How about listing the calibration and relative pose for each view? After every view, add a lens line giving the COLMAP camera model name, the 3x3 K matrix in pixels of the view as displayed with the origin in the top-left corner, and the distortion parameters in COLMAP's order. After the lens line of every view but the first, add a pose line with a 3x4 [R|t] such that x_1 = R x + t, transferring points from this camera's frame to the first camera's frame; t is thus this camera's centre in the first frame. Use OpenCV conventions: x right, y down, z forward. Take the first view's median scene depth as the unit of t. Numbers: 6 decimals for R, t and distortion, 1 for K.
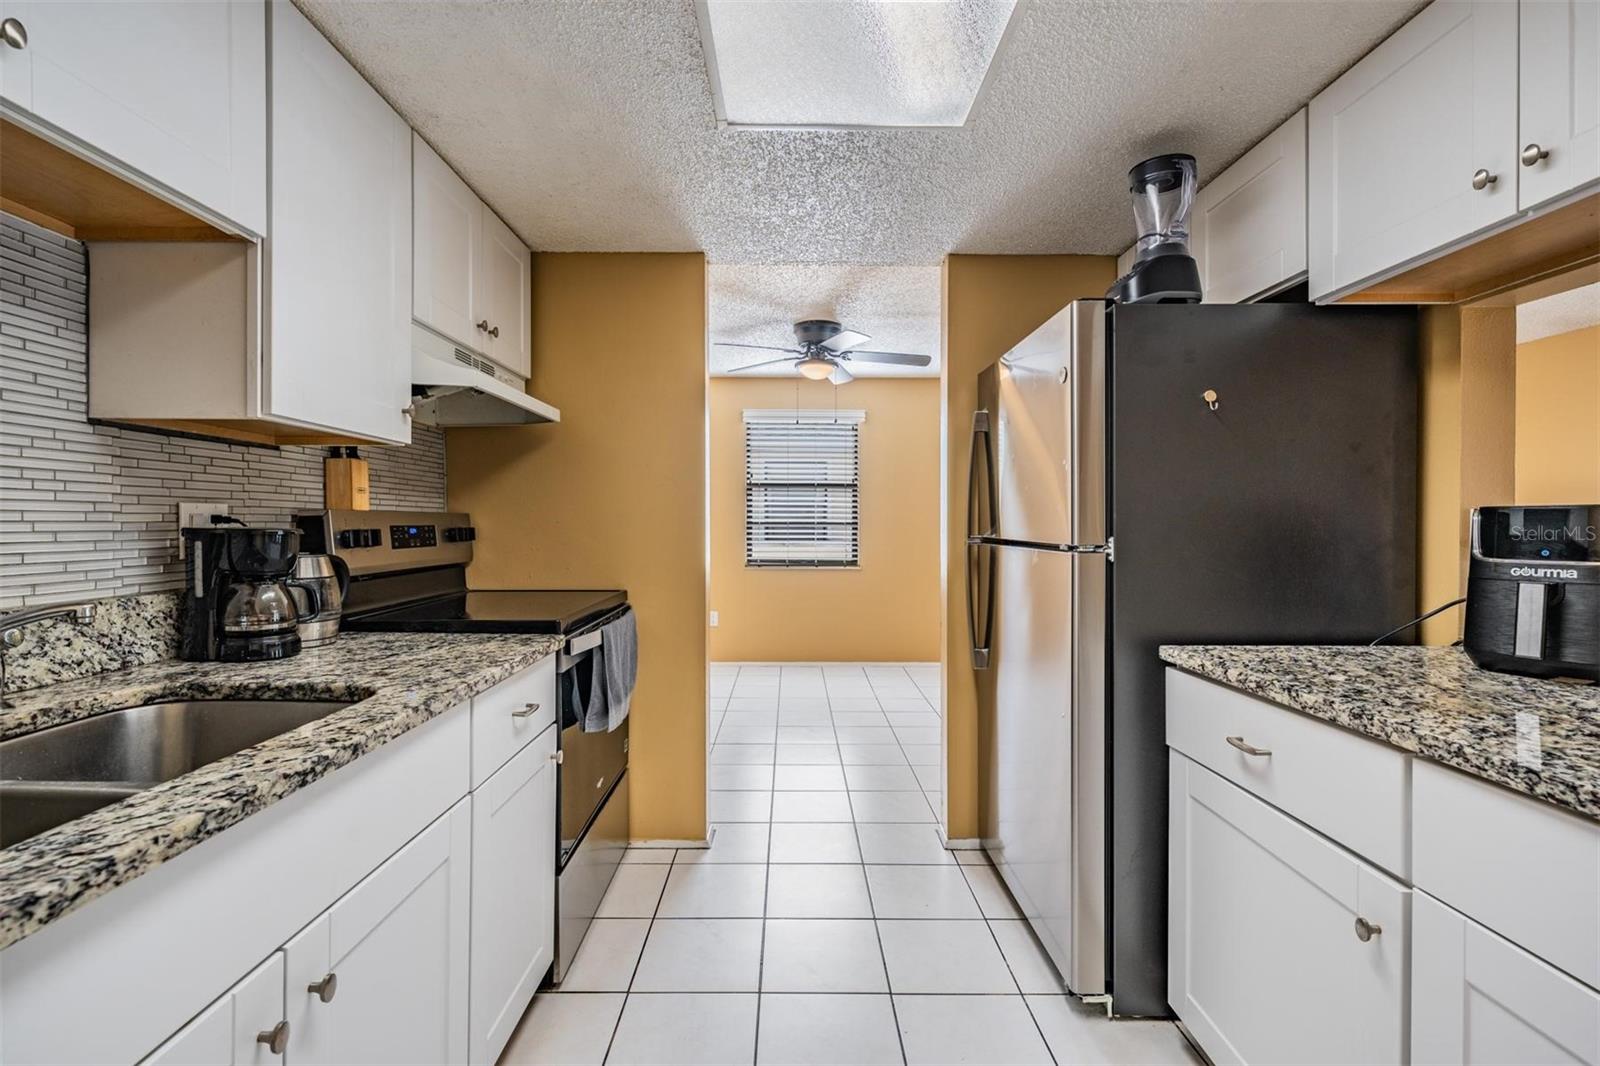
lens RADIAL K [[704.0, 0, 794.1], [0, 704.0, 530.6], [0, 0, 1]] dist [0.000062, -0.000650]
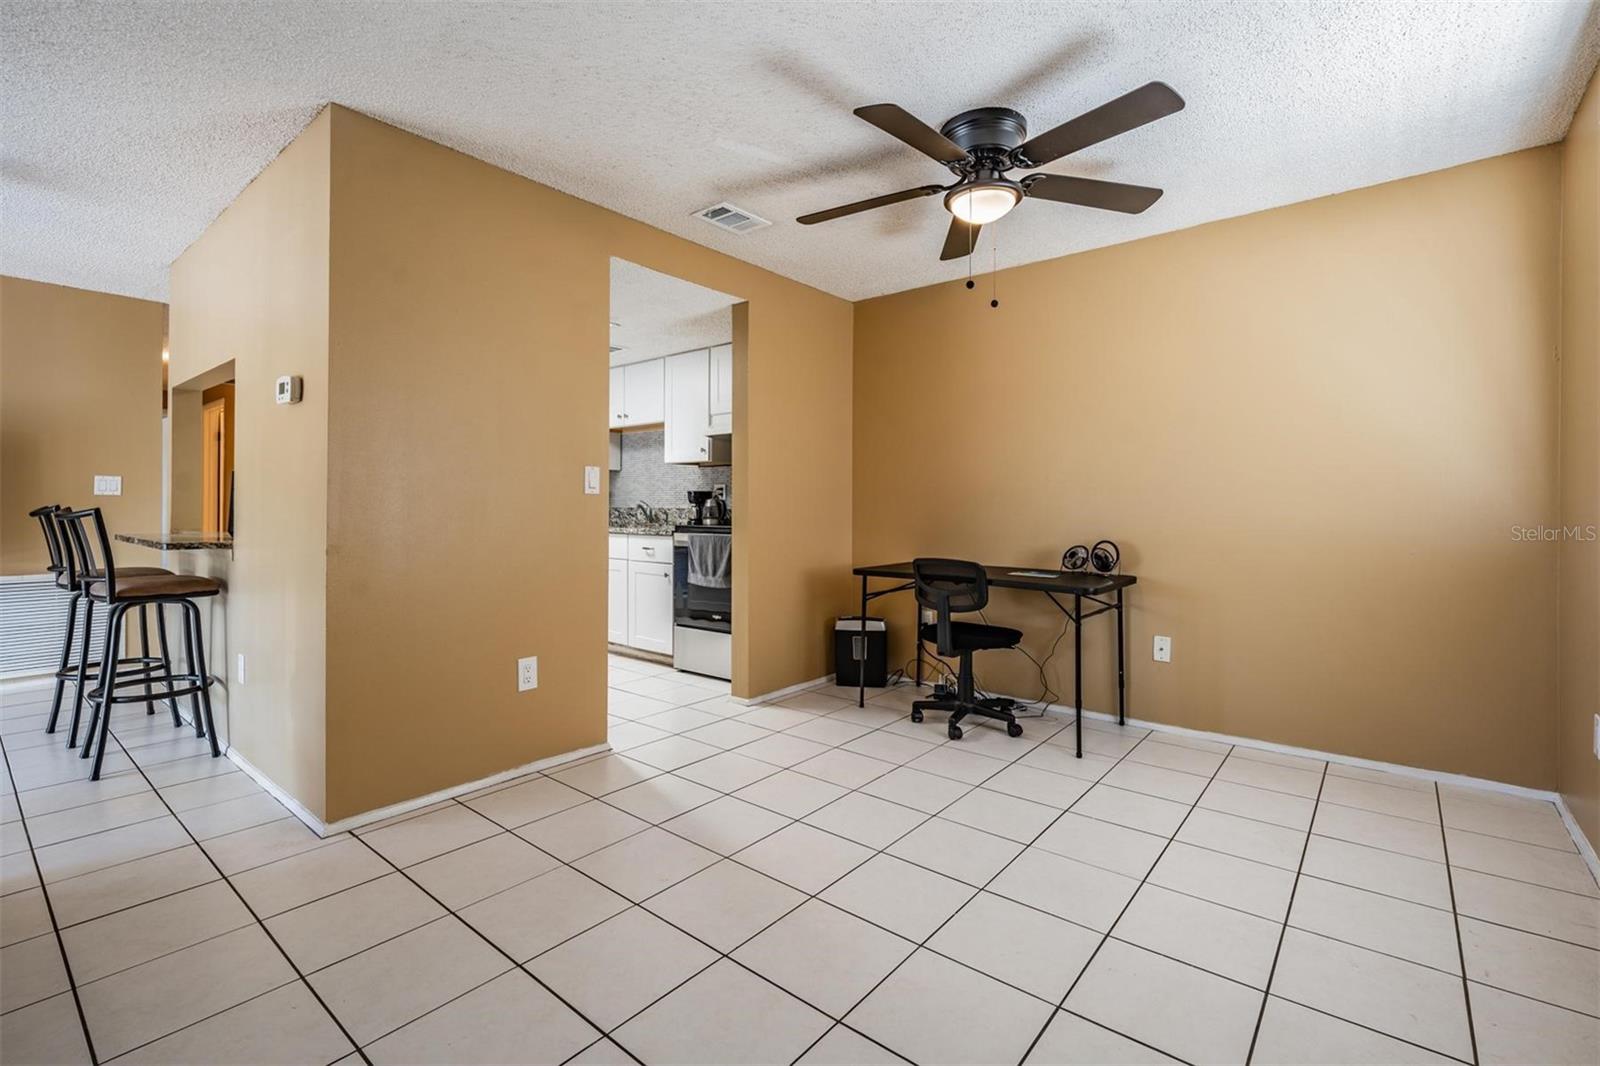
lens RADIAL K [[714.5, 0, 795.0], [0, 714.5, 500.8], [0, 0, 1]] dist [0.000782, -0.000480]
pose [[-0.640217, -0.010809, -0.768118, 1.709292], [-0.013290, 0.999907, -0.002993, 0.050406], [0.768079, 0.008292, -0.640301, 3.709875]]
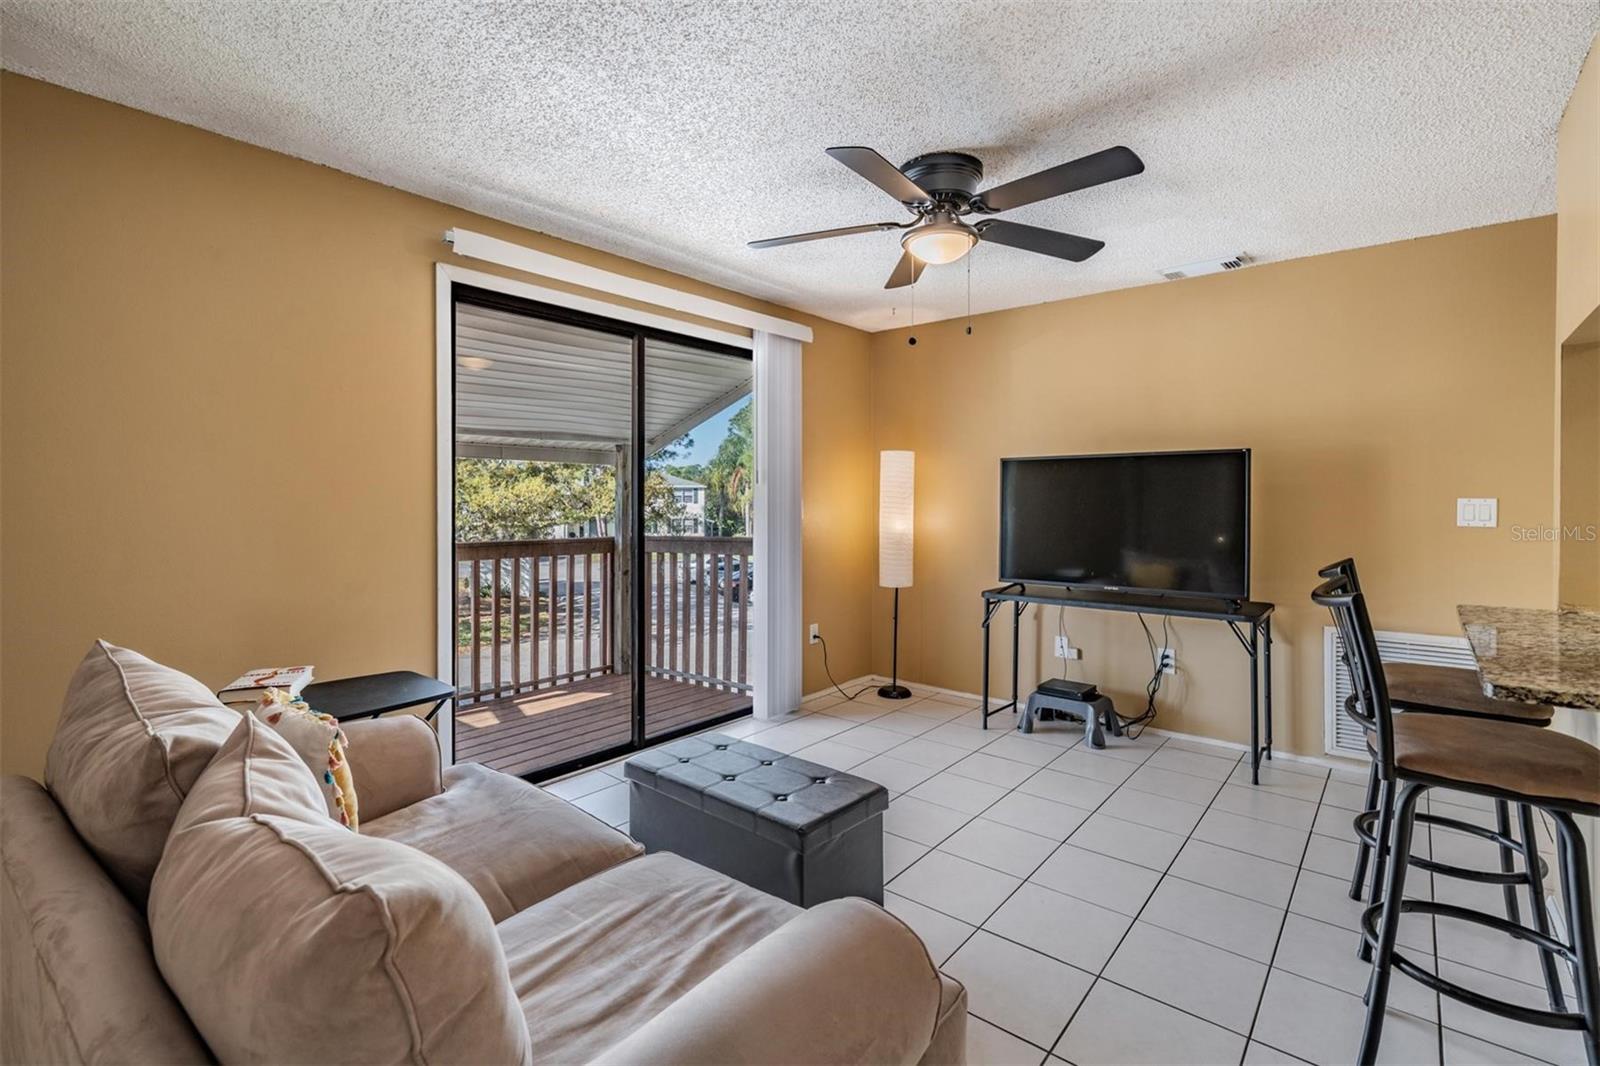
lens RADIAL K [[725.6, 0, 816.7], [0, 725.6, 494.0], [0, 0, 1]] dist [0.033814, -0.000167]
pose [[-0.777301, 0.003110, 0.629121, 1.370683], [0.007274, 0.999965, 0.004045, -0.060367], [-0.629087, 0.007720, -0.777297, 2.356220]]
